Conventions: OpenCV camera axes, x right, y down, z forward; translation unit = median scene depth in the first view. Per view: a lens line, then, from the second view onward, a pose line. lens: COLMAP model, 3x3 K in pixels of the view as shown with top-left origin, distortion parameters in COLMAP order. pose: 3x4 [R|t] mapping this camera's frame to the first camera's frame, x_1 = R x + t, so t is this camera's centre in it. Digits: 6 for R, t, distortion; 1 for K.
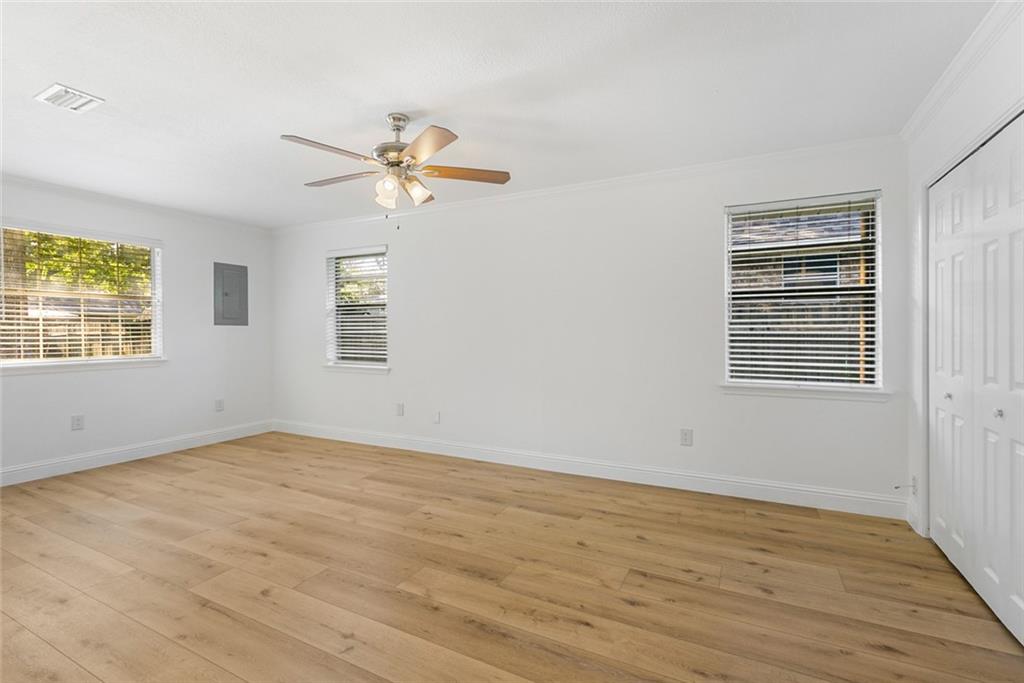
lens RADIAL K [[475.9, 0, 502.5], [0, 475.9, 337.1], [0, 0, 1]] dist [0.004408, -0.000528]
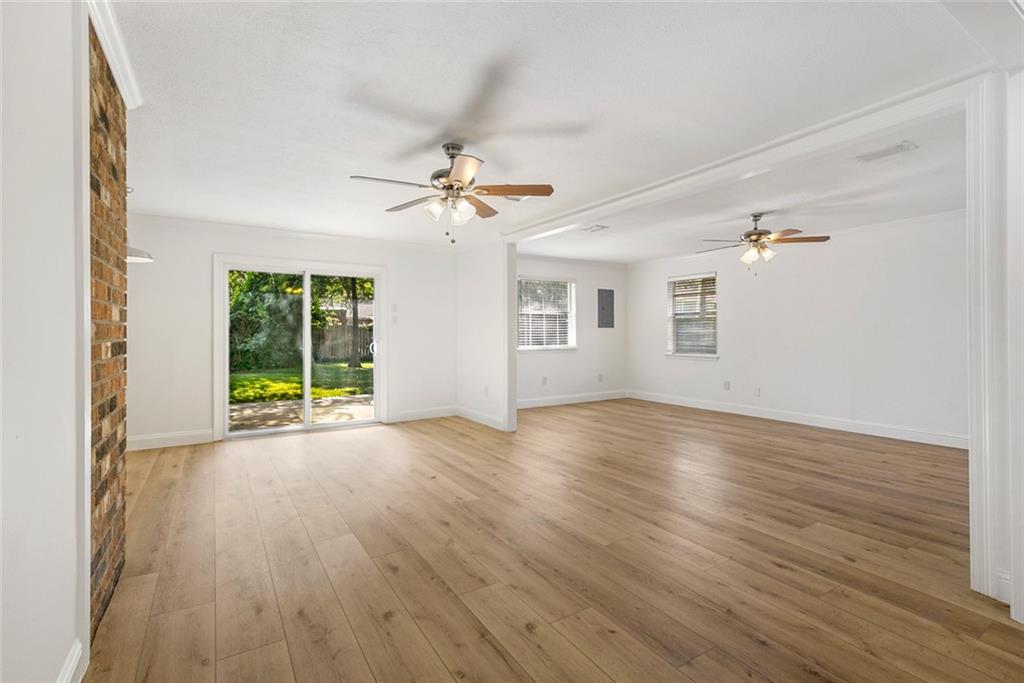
lens RADIAL K [[475.9, 0, 496.0], [0, 475.9, 331.6], [0, 0, 1]] dist [0.004408, -0.000528]
pose [[0.861942, -0.002962, -0.506999, -0.128996], [-0.003693, 0.999920, -0.012118, 0.013111], [0.506994, 0.012318, 0.861861, -0.916961]]
